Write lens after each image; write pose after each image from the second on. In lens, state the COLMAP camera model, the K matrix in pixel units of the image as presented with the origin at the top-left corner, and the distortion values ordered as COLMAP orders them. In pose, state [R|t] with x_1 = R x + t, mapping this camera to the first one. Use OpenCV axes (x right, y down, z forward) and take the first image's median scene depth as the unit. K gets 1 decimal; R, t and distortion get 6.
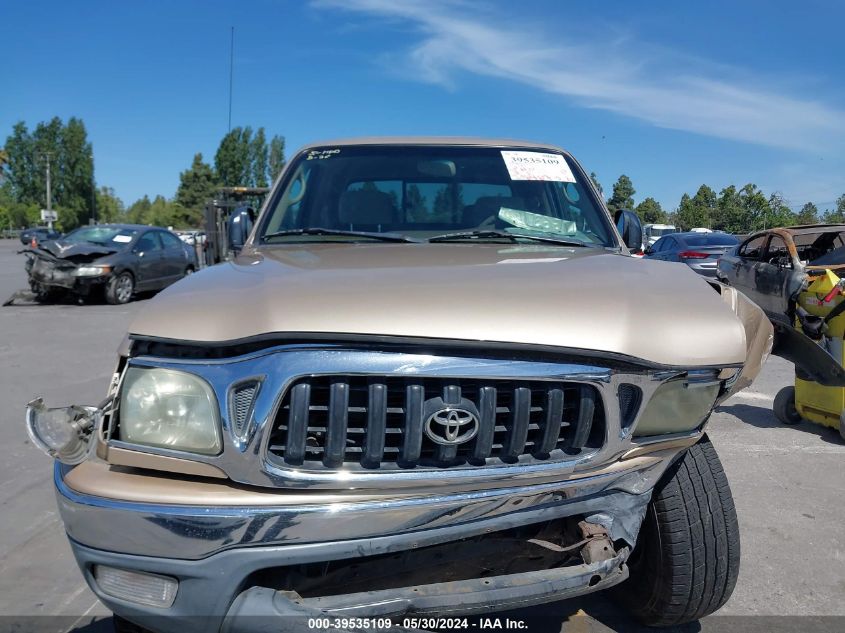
lens RADIAL K [[686.9, 0, 420.5], [0, 686.9, 314.6], [0, 0, 1]] dist [0.030869, -0.045336]
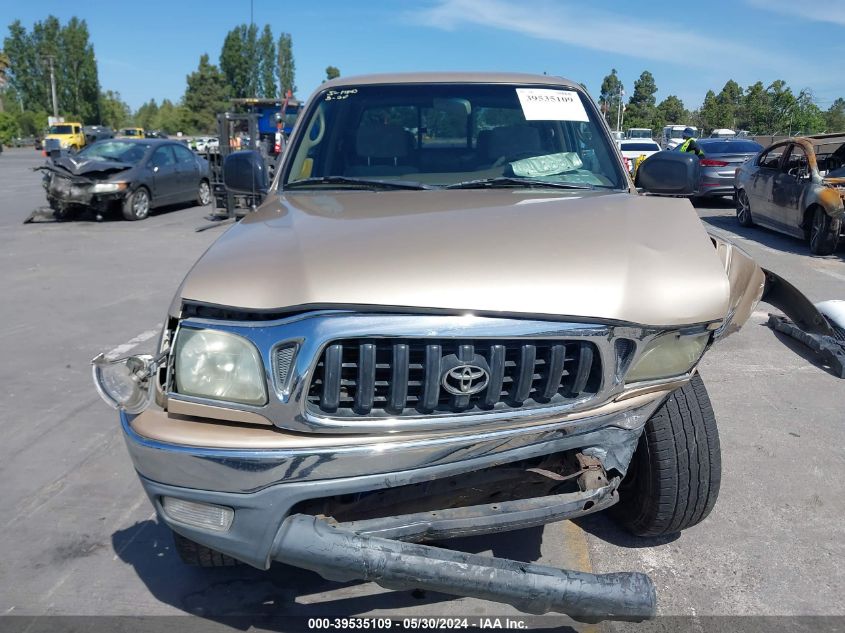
lens RADIAL K [[686.9, 0, 430.7], [0, 686.9, 319.8], [0, 0, 1]] dist [0.030869, -0.045336]
pose [[0.999984, -0.000317, -0.005668, -0.005214], [0.001134, 0.989491, 0.144587, -0.083228], [0.005563, -0.144591, 0.989476, -0.093402]]
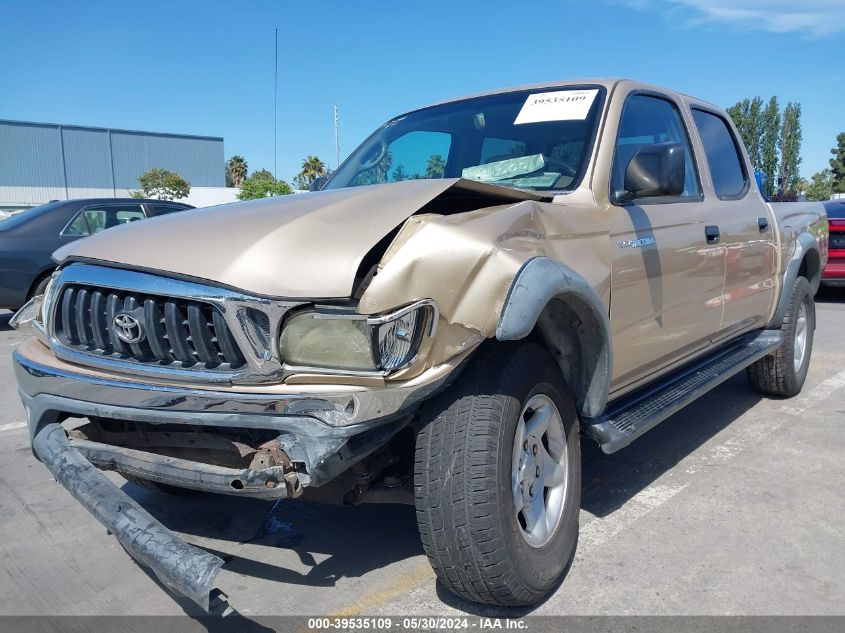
lens RADIAL K [[686.9, 0, 425.4], [0, 686.9, 324.2], [0, 0, 1]] dist [0.030869, -0.045336]
pose [[0.741841, 0.070623, -0.666847, 1.124796], [-0.048500, 0.997485, 0.051685, 0.053928], [0.668820, -0.006000, 0.743400, 0.351580]]
